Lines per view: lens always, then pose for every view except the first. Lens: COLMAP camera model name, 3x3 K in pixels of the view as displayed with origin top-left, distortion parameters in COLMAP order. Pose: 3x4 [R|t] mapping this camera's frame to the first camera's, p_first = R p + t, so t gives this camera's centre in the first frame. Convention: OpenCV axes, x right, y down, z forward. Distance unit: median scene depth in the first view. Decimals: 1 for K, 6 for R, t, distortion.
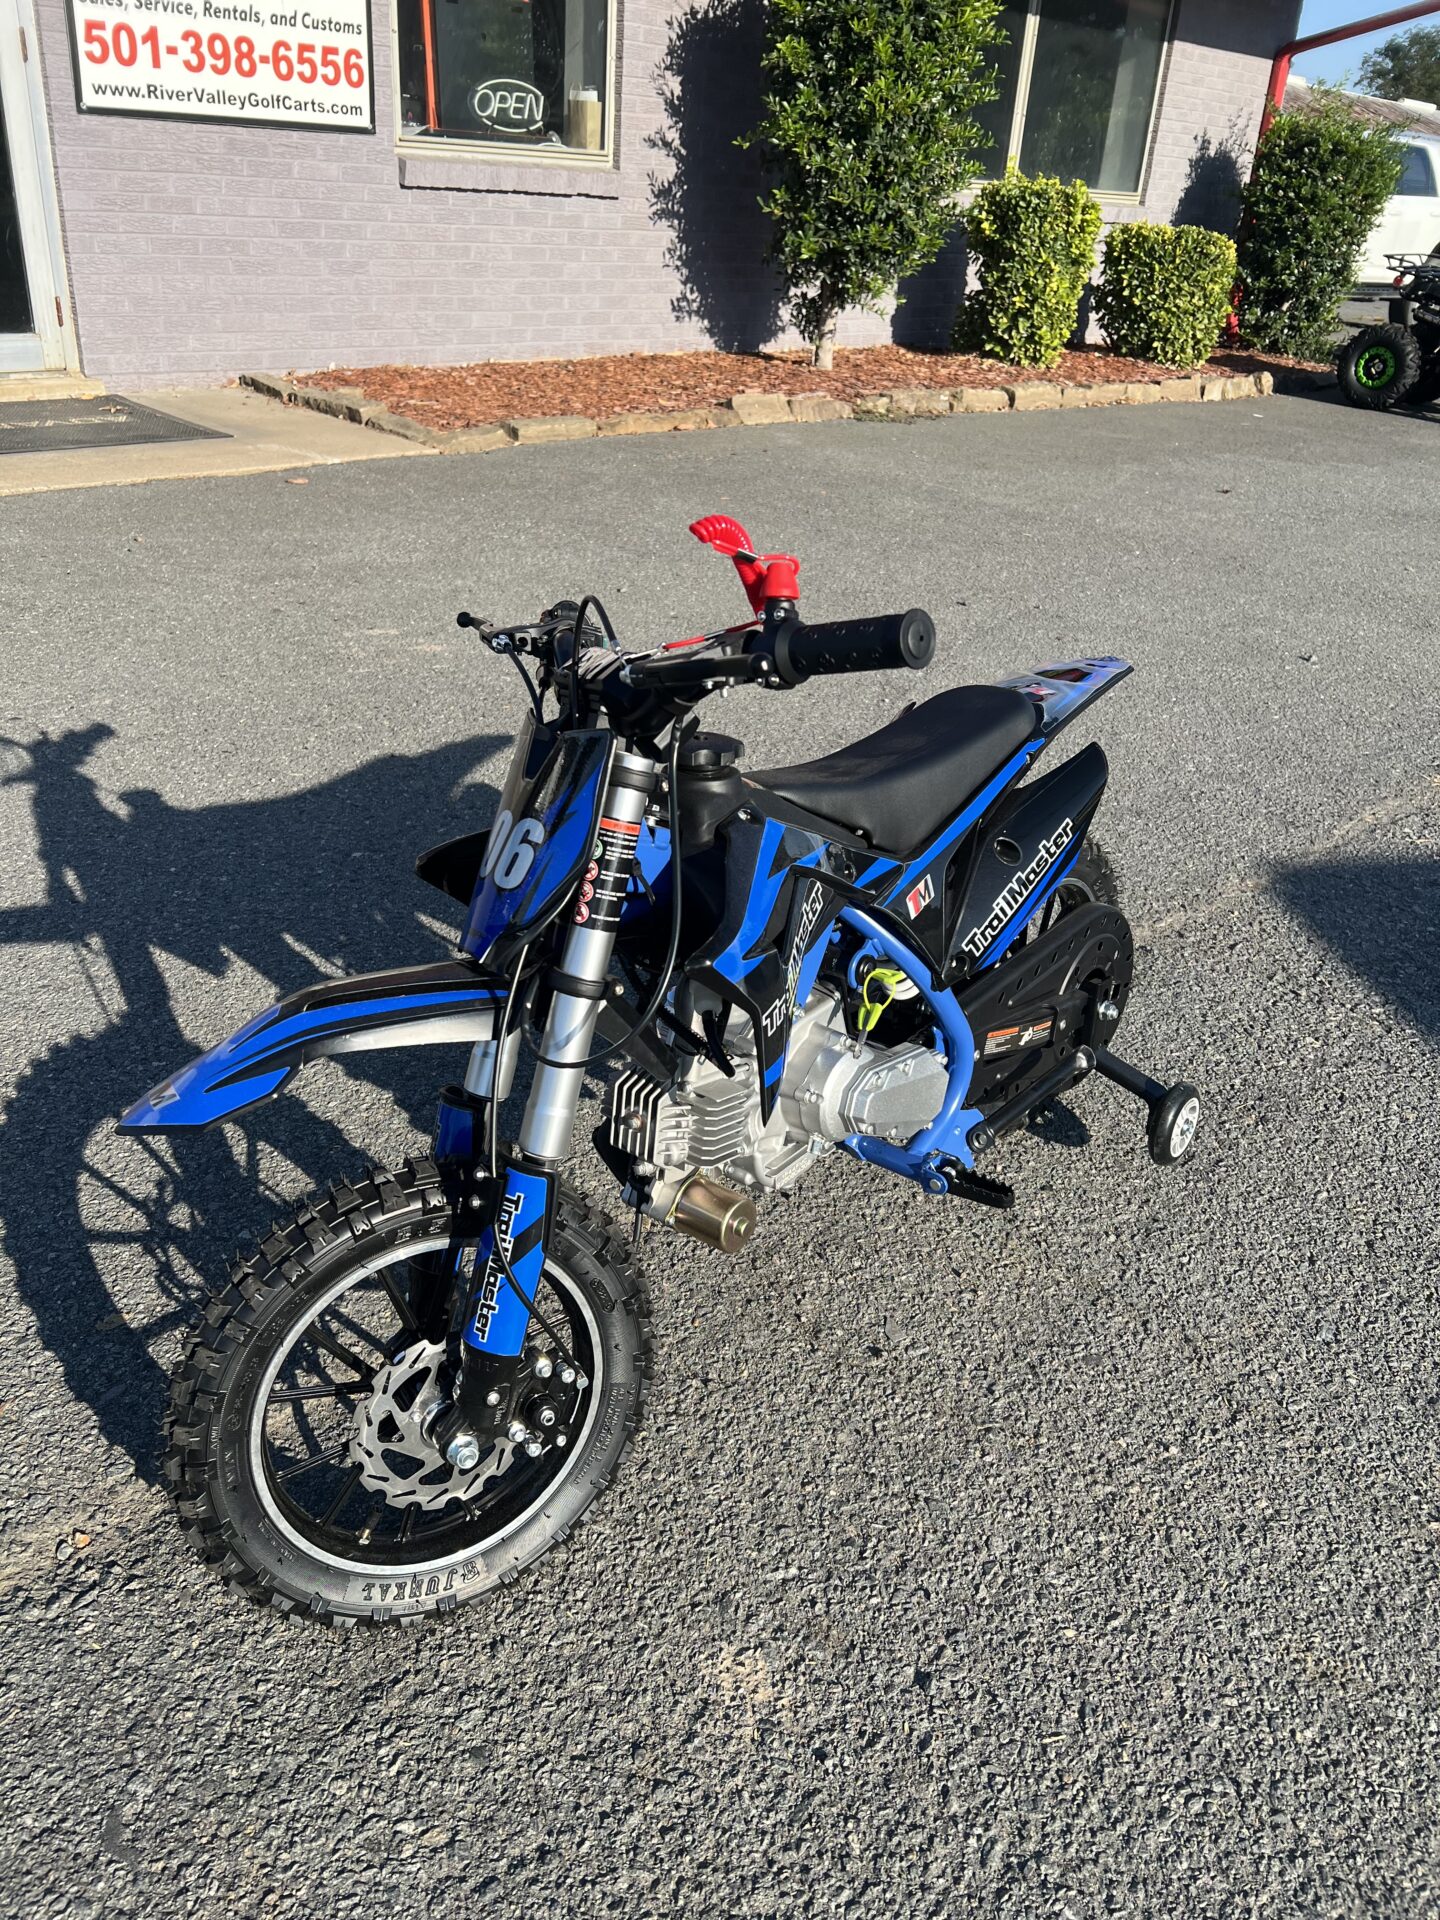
lens RADIAL K [[1446.3, 0, 720.0], [0, 1446.3, 960.0], [0, 0, 1]] dist [0.078430, -0.114817]
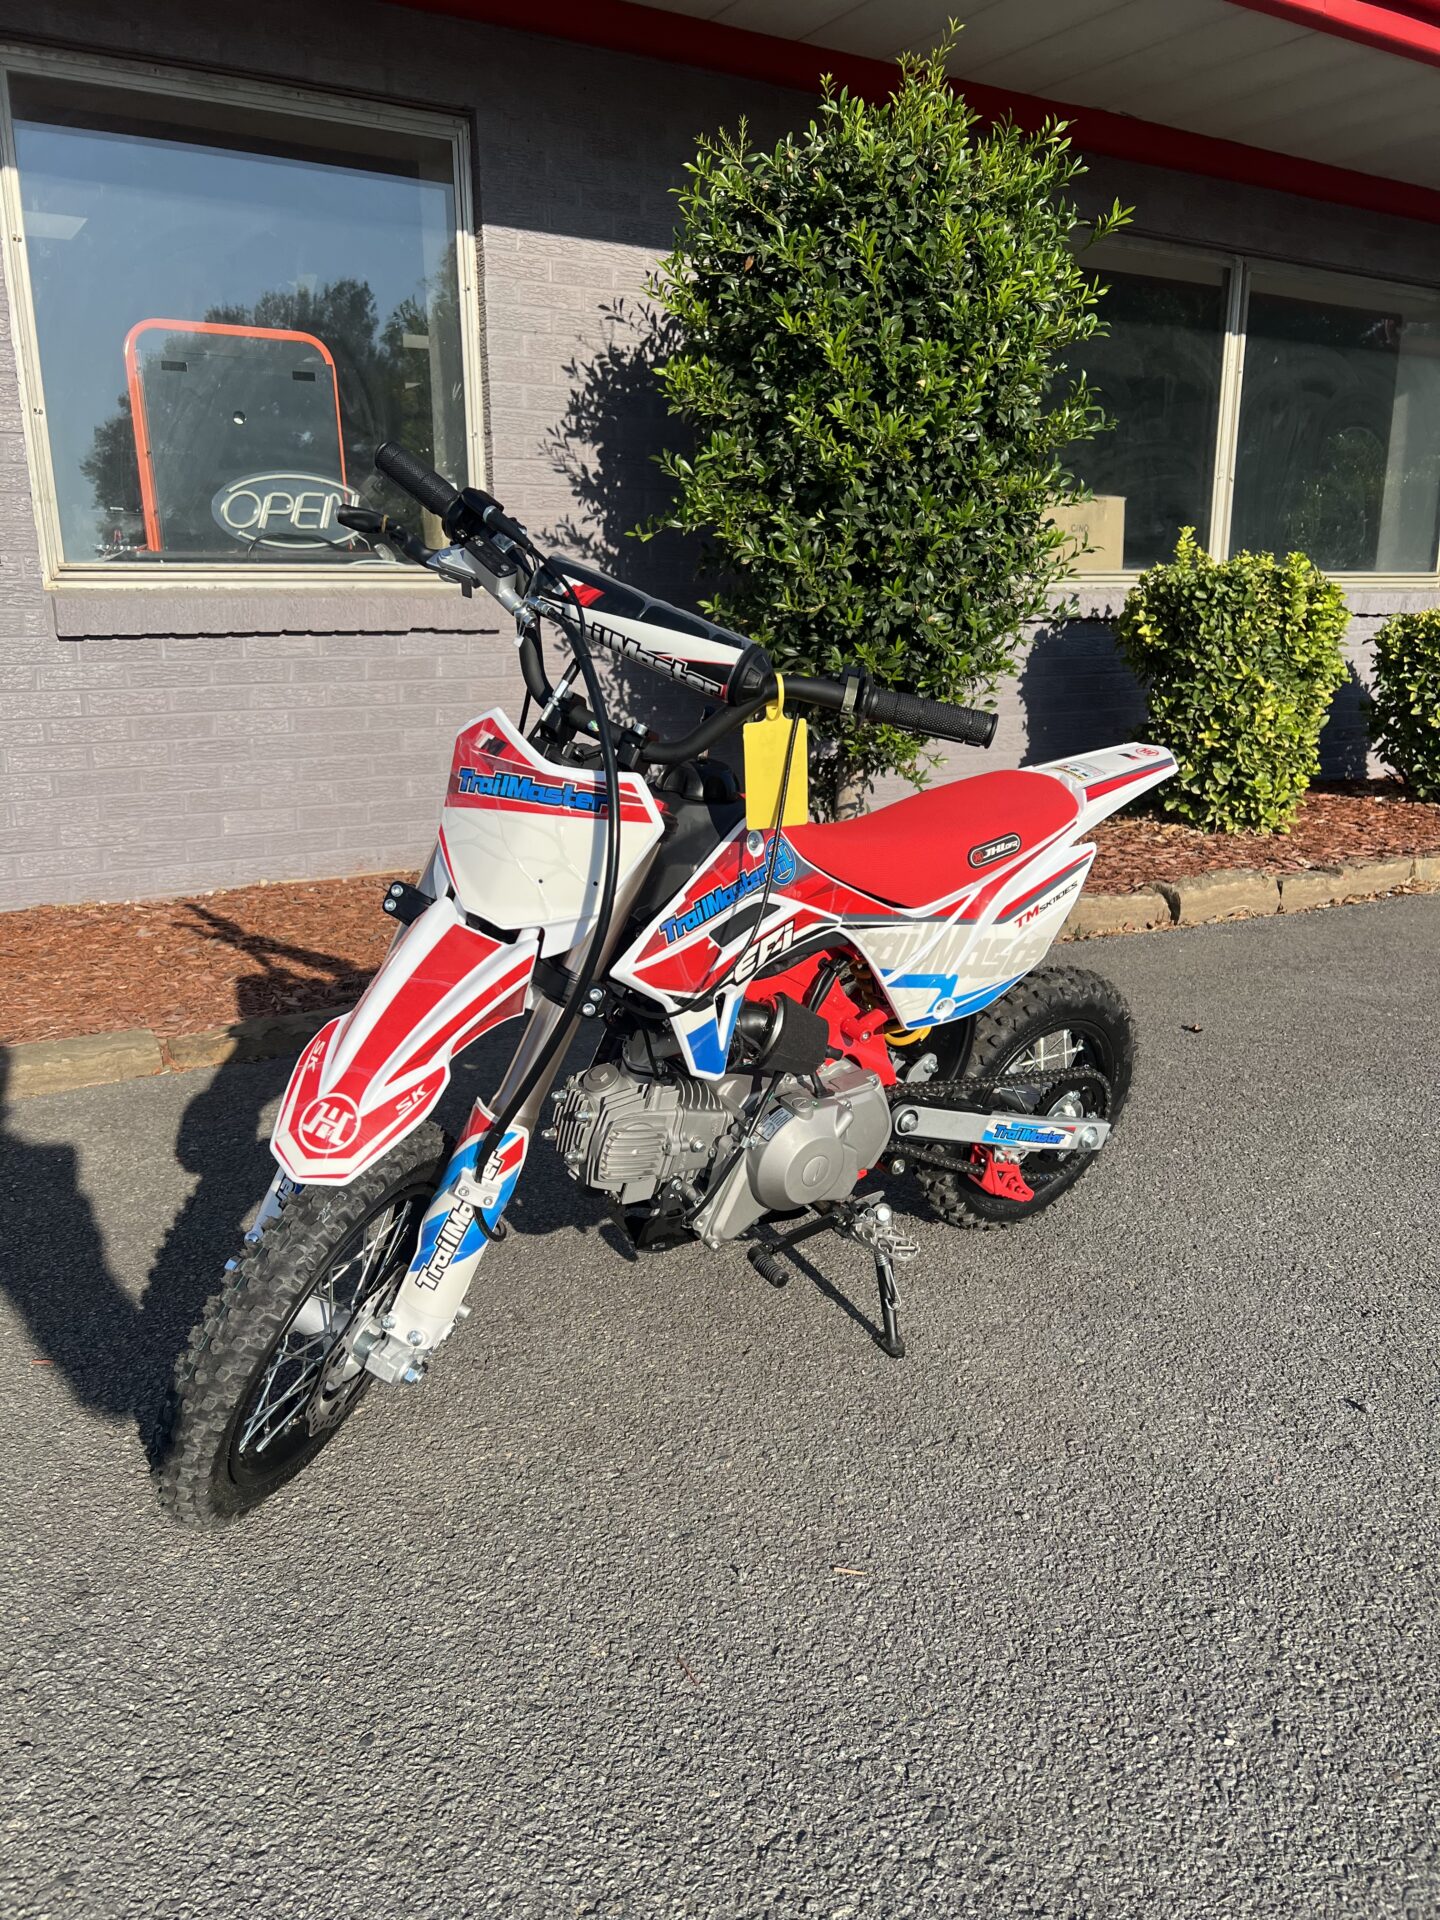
lens RADIAL K [[1442.5, 0, 720.0], [0, 1442.5, 960.0], [0, 0, 1]] dist [0.009366, 0.001964]
pose [[0.969416, -0.012539, -0.245101, 0.155438], [-0.050578, 0.967049, -0.249516, -0.202896], [0.240153, 0.254282, 0.936839, 0.415930]]
